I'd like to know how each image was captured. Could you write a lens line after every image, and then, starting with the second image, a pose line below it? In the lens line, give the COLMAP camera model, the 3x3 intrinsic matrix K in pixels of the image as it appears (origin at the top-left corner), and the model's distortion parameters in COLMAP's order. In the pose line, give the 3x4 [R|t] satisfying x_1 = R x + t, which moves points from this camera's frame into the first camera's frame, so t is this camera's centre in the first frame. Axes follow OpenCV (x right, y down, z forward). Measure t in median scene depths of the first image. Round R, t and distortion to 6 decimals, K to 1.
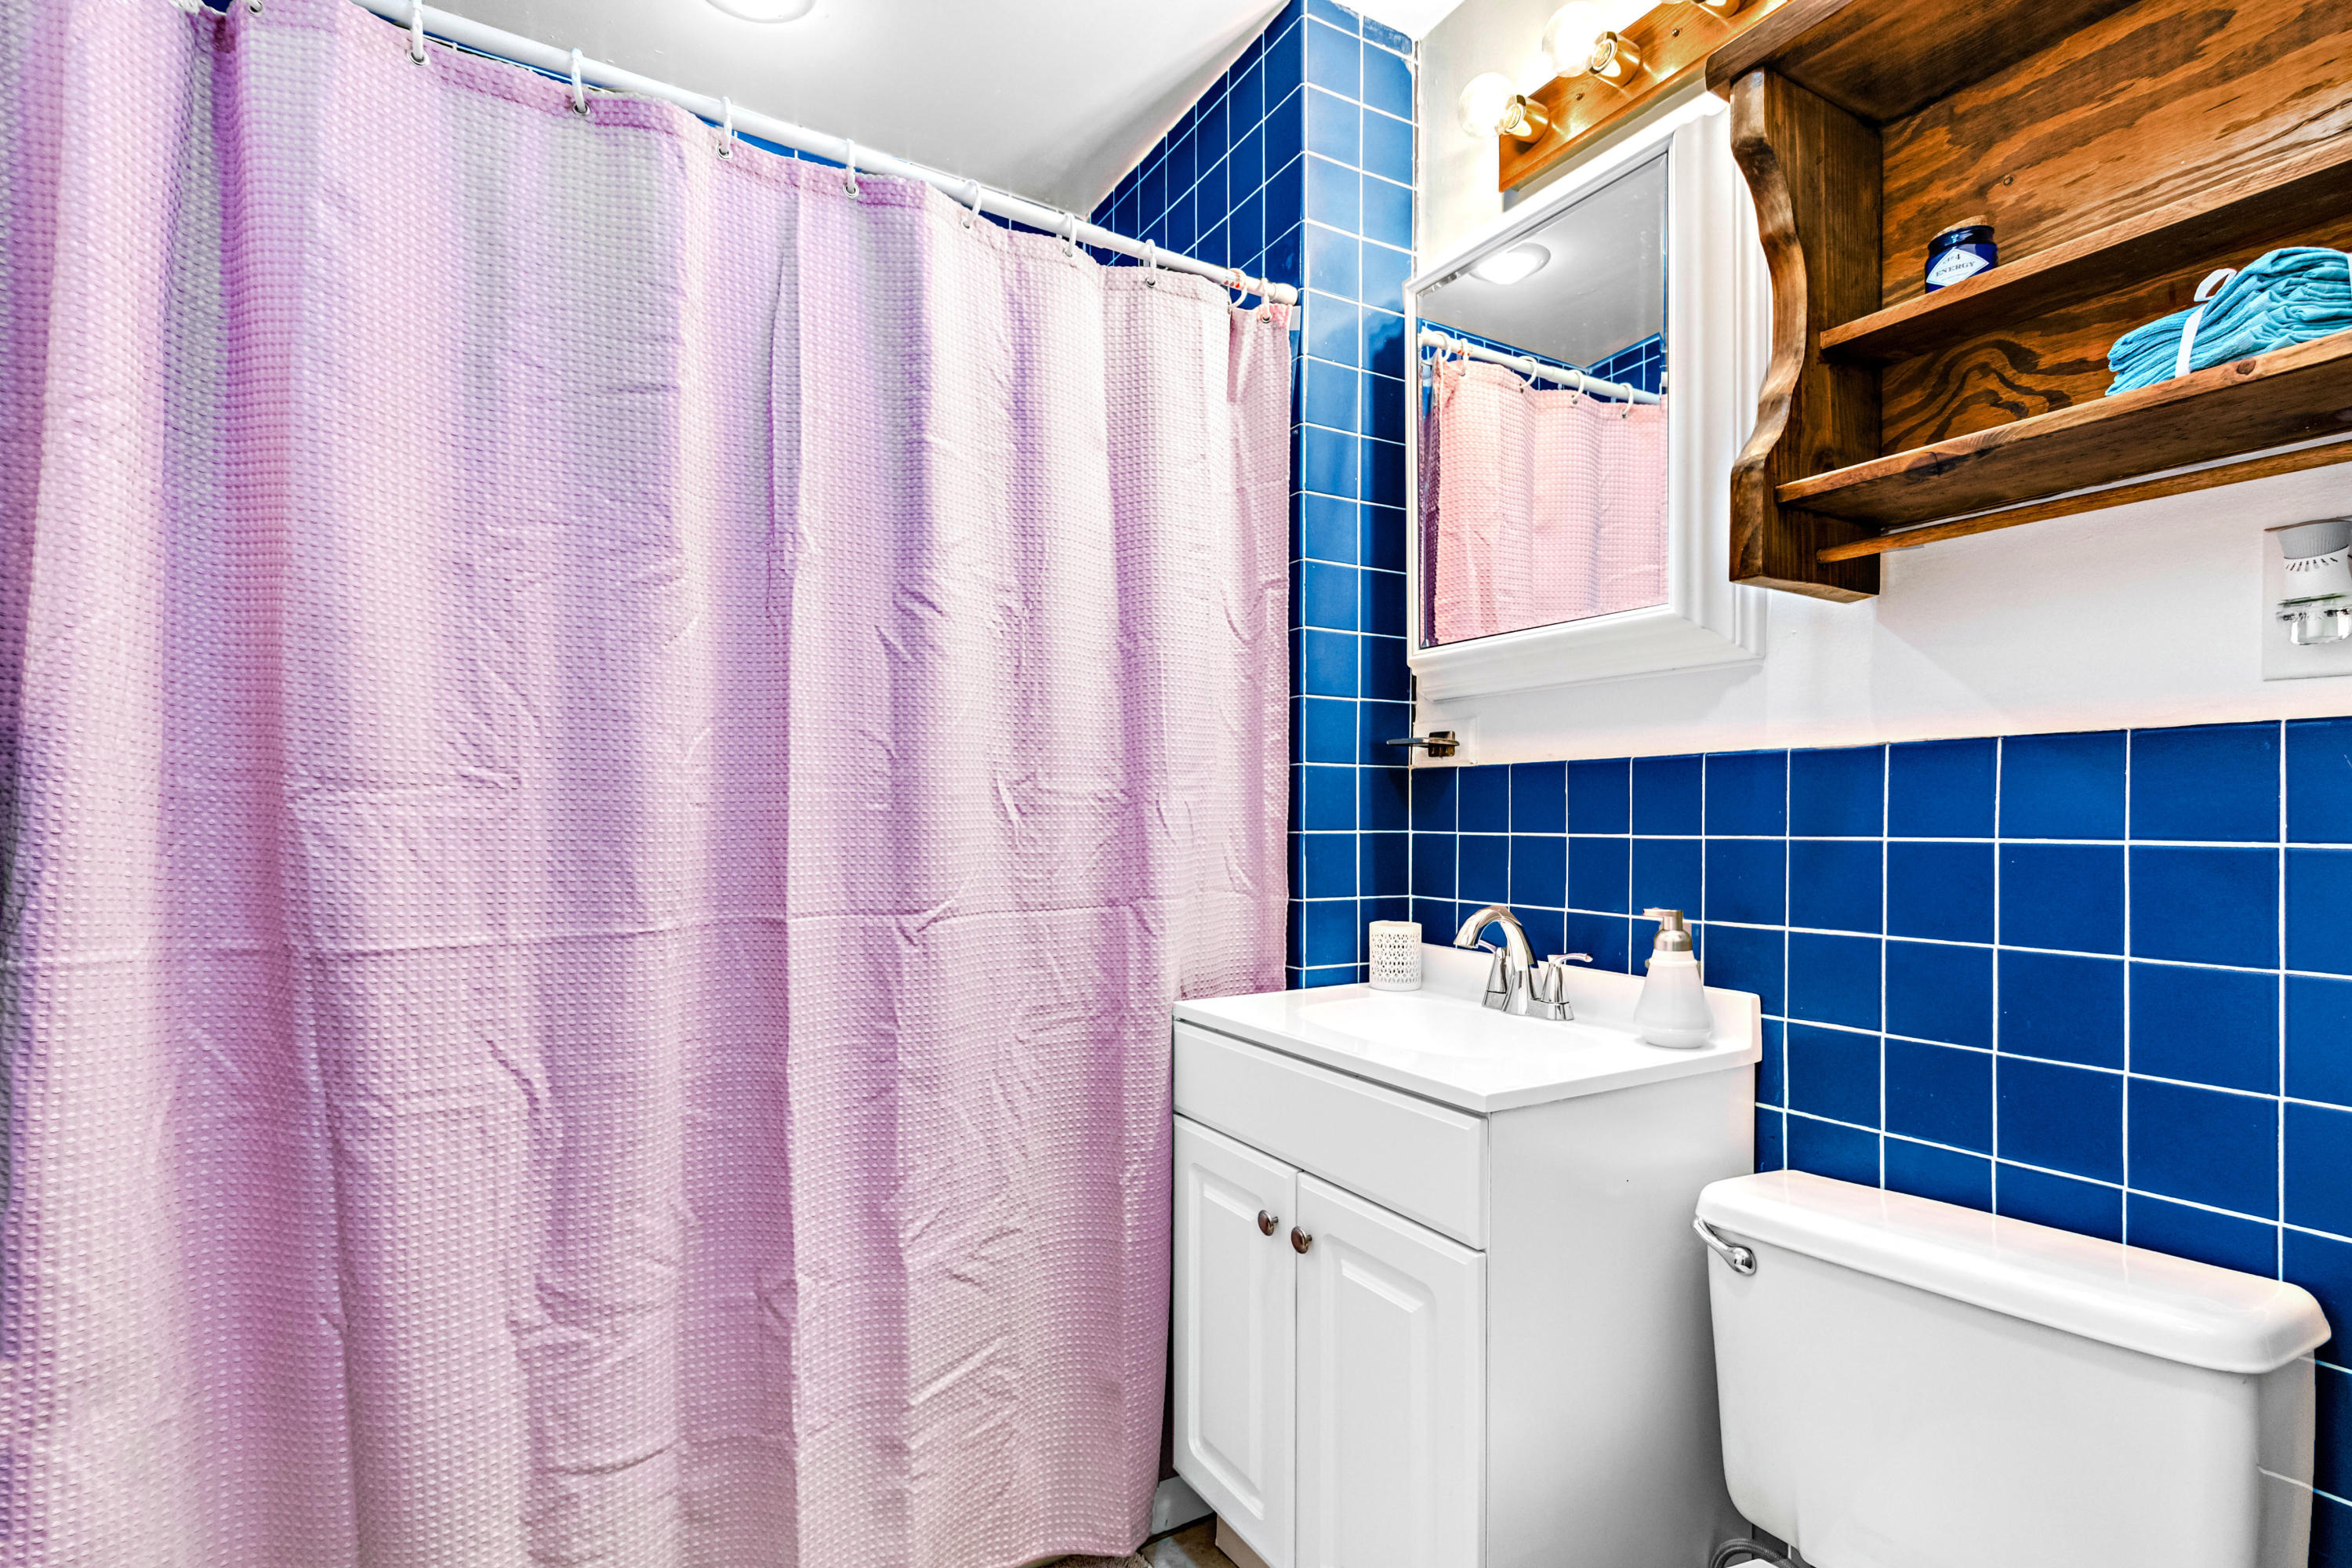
lens RADIAL K [[1077.3, 0, 1174.0], [0, 1077.3, 798.3], [0, 0, 1]] dist [-0.005715, -0.003260]
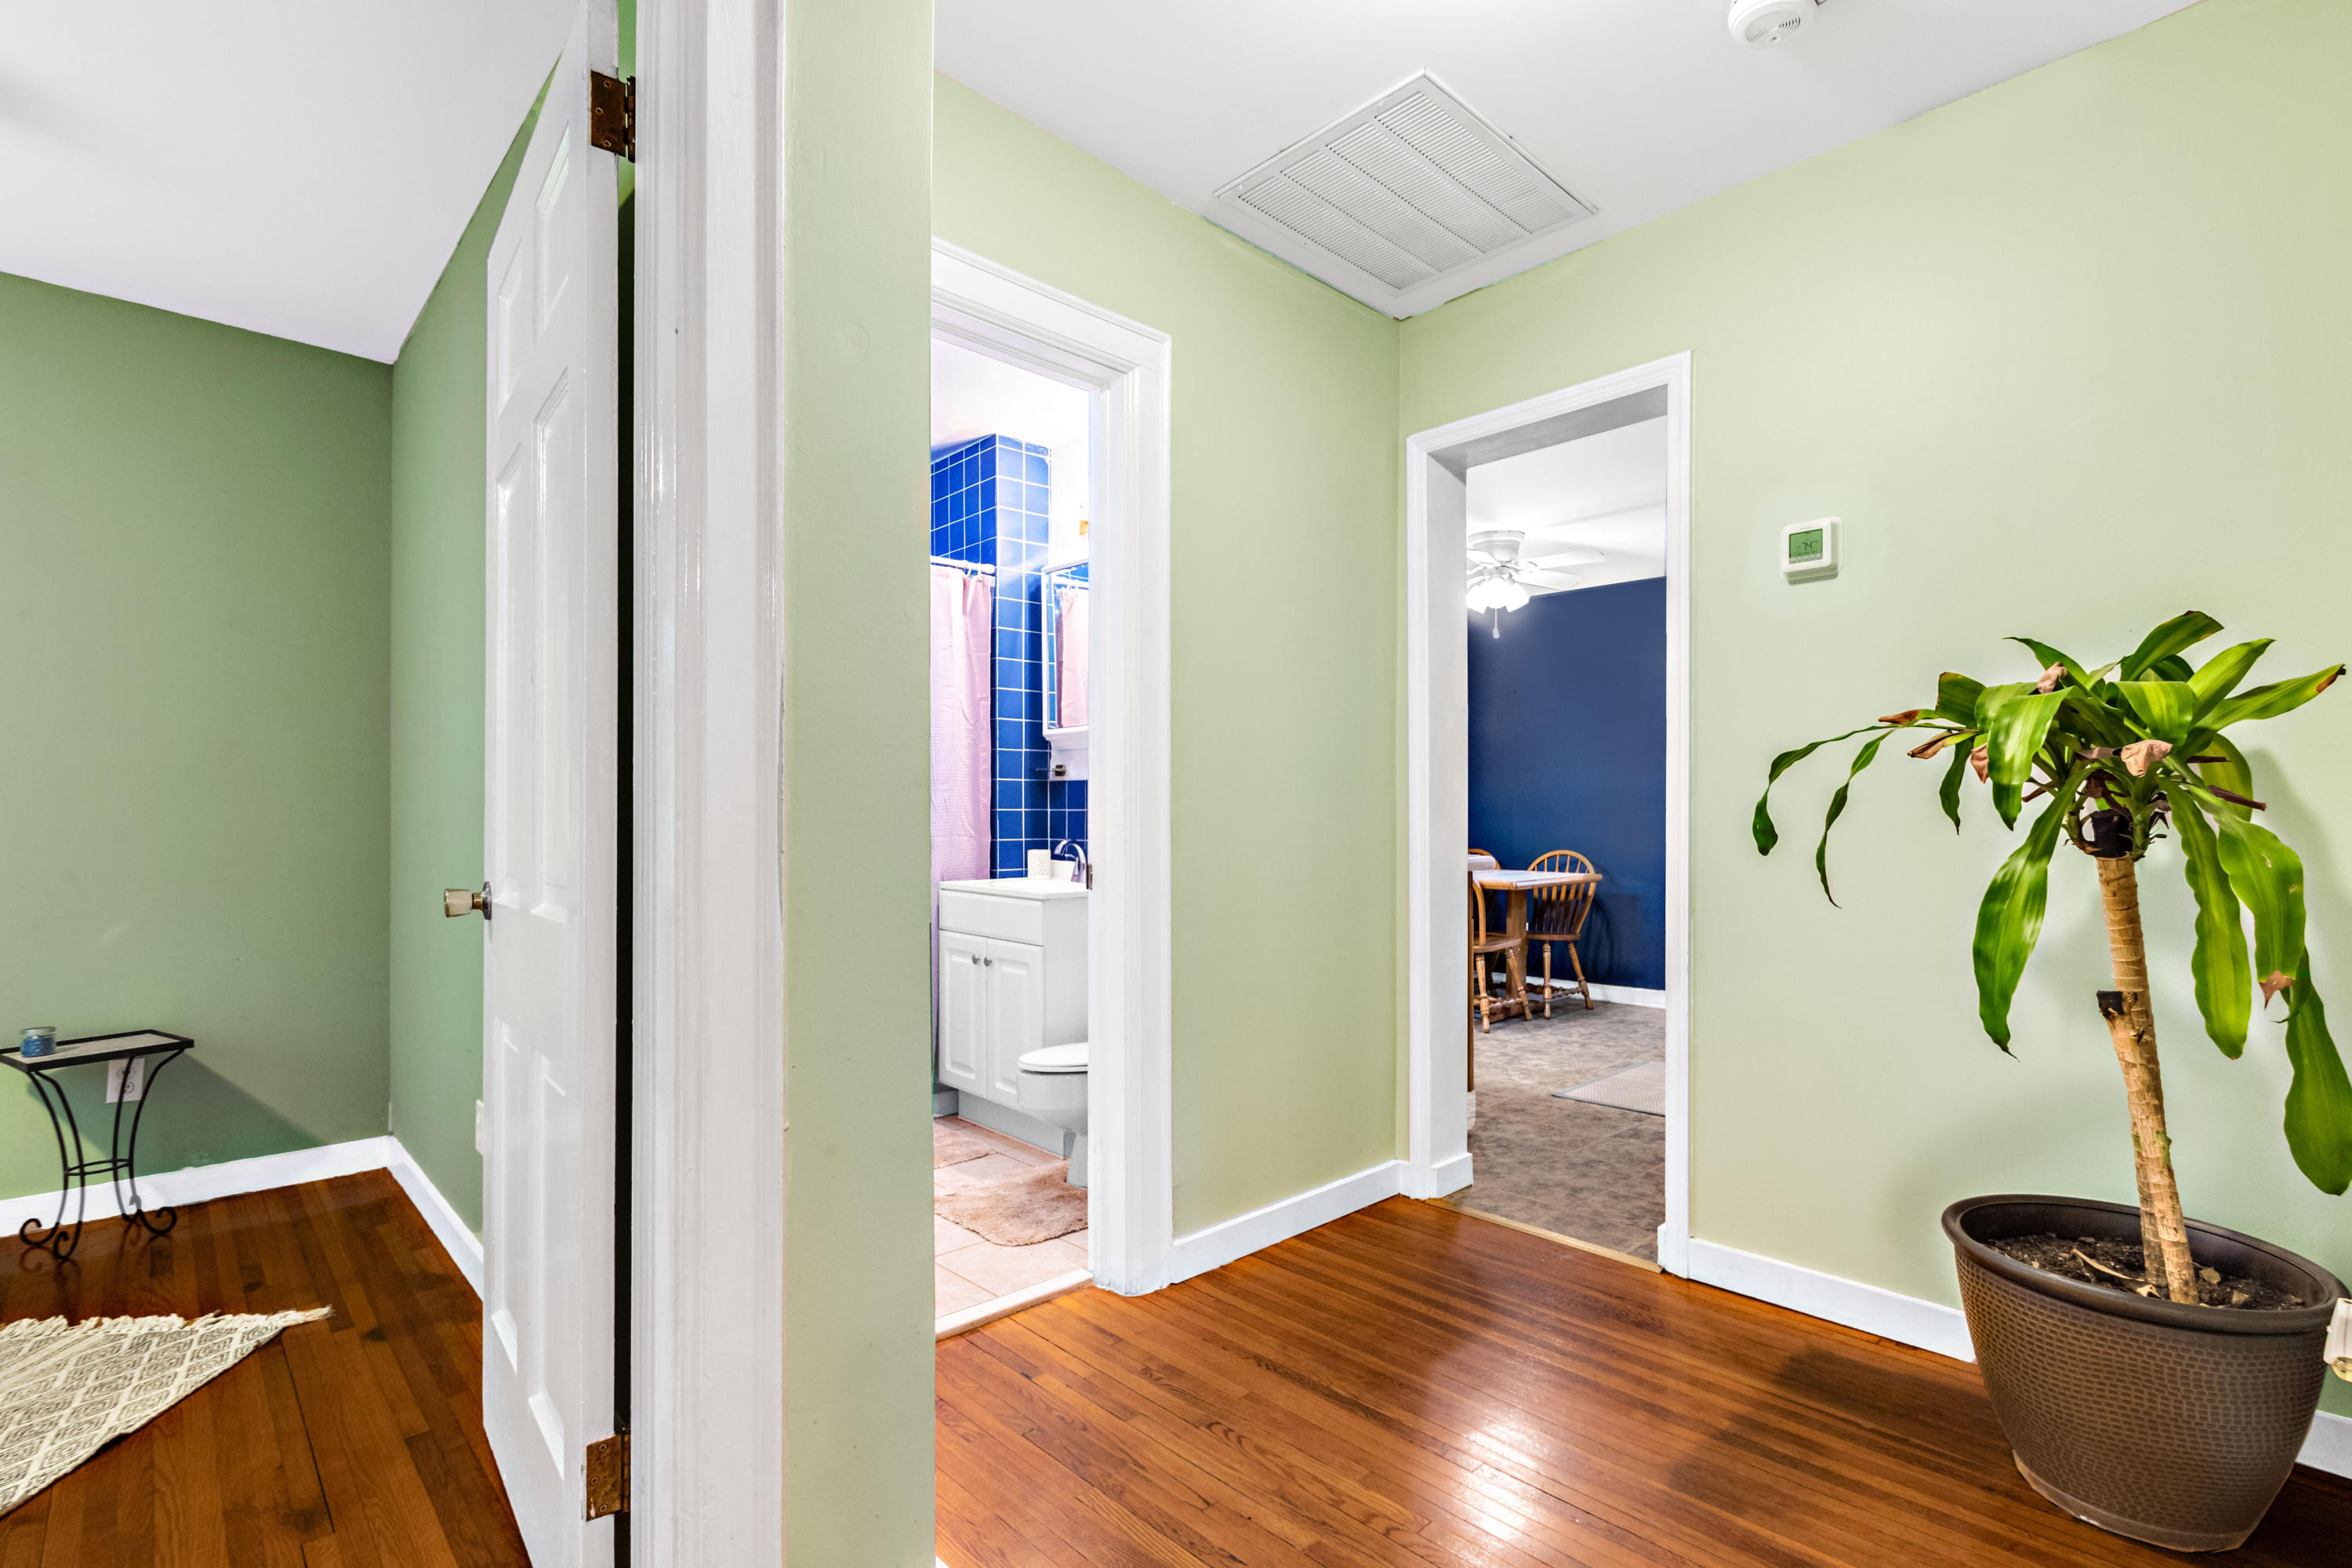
lens RADIAL K [[1077.3, 0, 1154.3], [0, 1077.3, 804.9], [0, 0, 1]] dist [-0.005715, -0.003260]
pose [[0.981111, -0.003294, 0.193418, 0.006879], [0.002760, 0.999992, 0.003033, 0.015374], [-0.193426, -0.002442, 0.981112, -1.252013]]
